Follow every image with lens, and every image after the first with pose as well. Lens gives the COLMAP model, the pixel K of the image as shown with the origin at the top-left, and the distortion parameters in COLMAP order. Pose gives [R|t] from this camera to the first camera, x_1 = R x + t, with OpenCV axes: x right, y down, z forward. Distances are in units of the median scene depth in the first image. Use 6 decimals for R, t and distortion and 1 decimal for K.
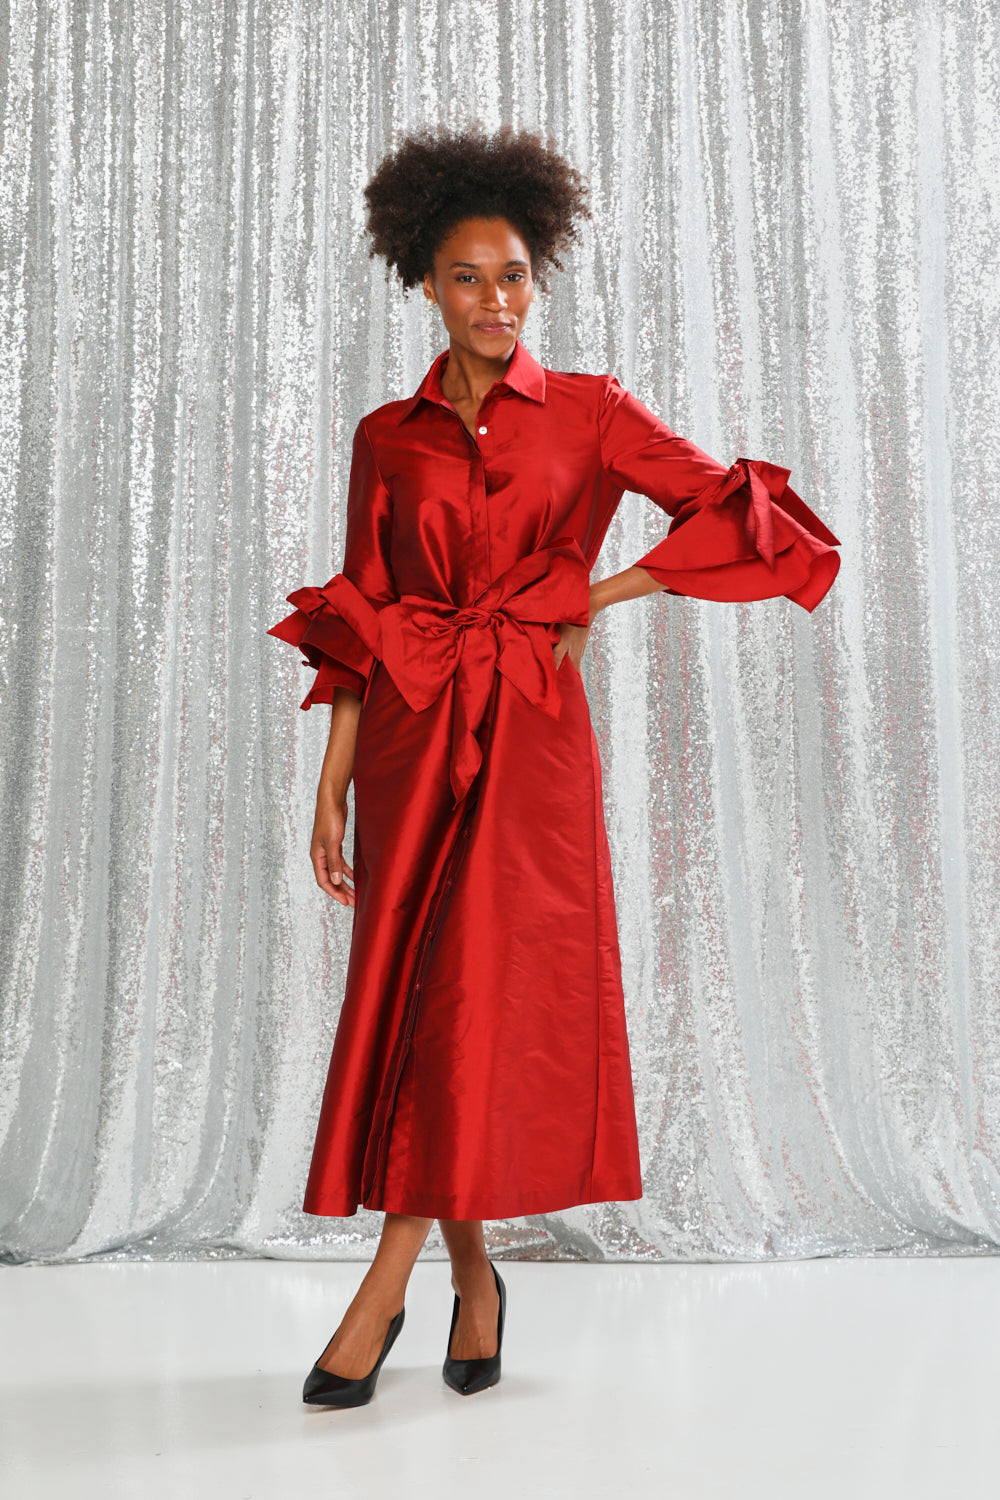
lens RADIAL K [[1475.2, 0, 500.0], [0, 1475.2, 750.0], [0, 0, 1]] dist [-0.043193, 0.003425]
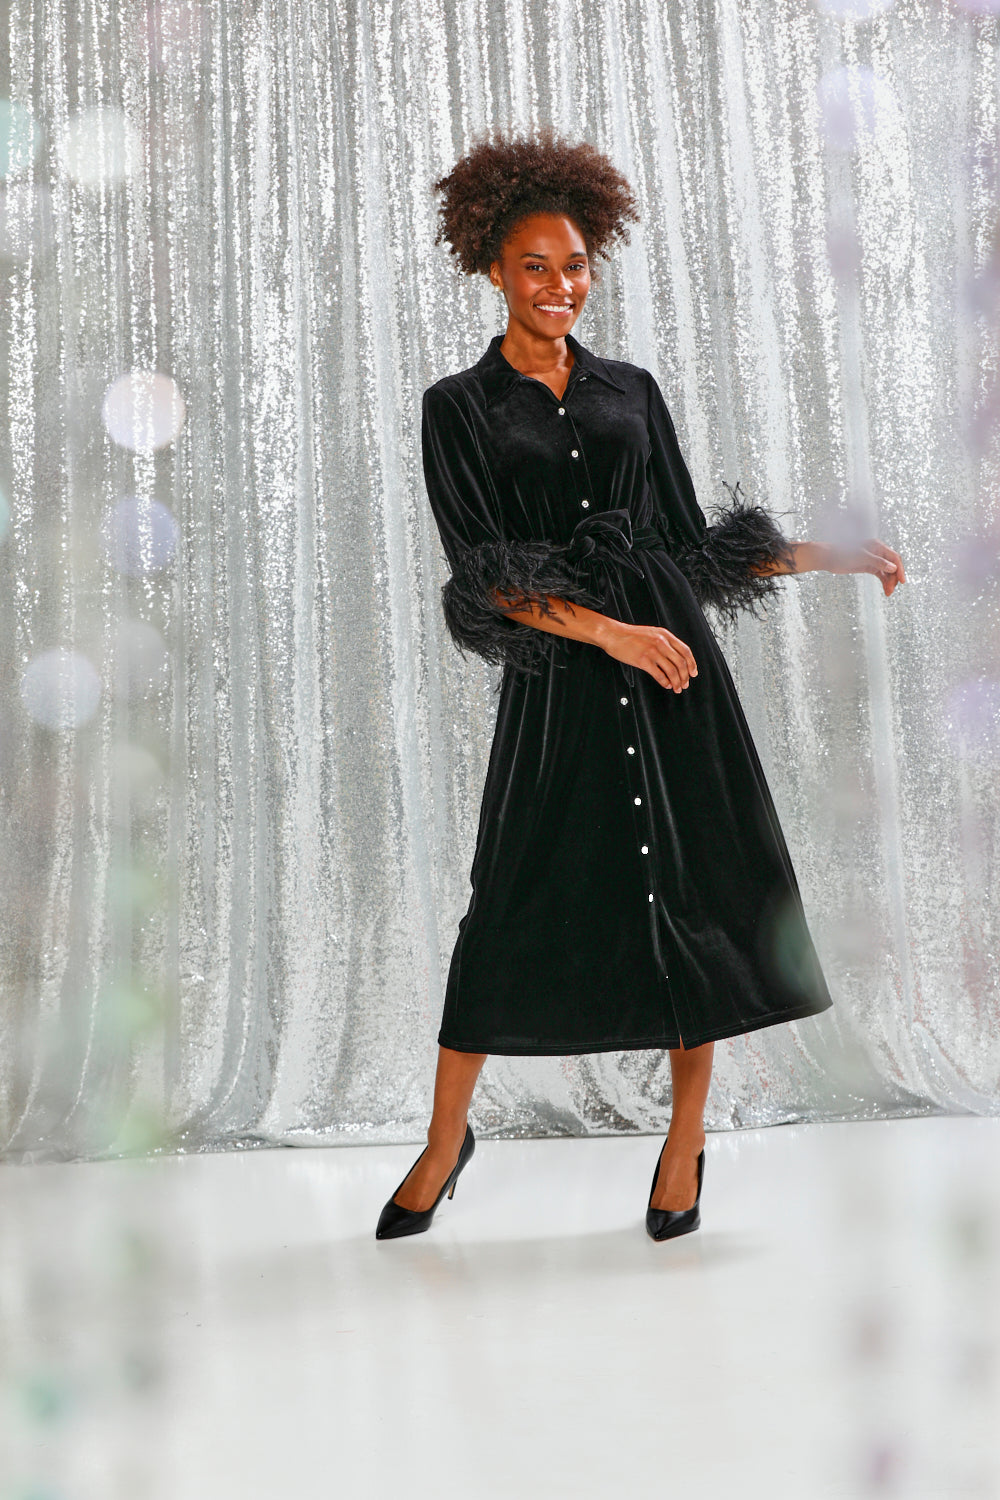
lens RADIAL K [[1475.2, 0, 500.0], [0, 1475.2, 750.0], [0, 0, 1]] dist [-0.043193, 0.003425]
pose [[0.998920, -0.043913, 0.015209, -0.000627], [0.043130, 0.997893, 0.048462, -0.003702], [-0.017305, -0.047754, 0.998709, -0.135490]]
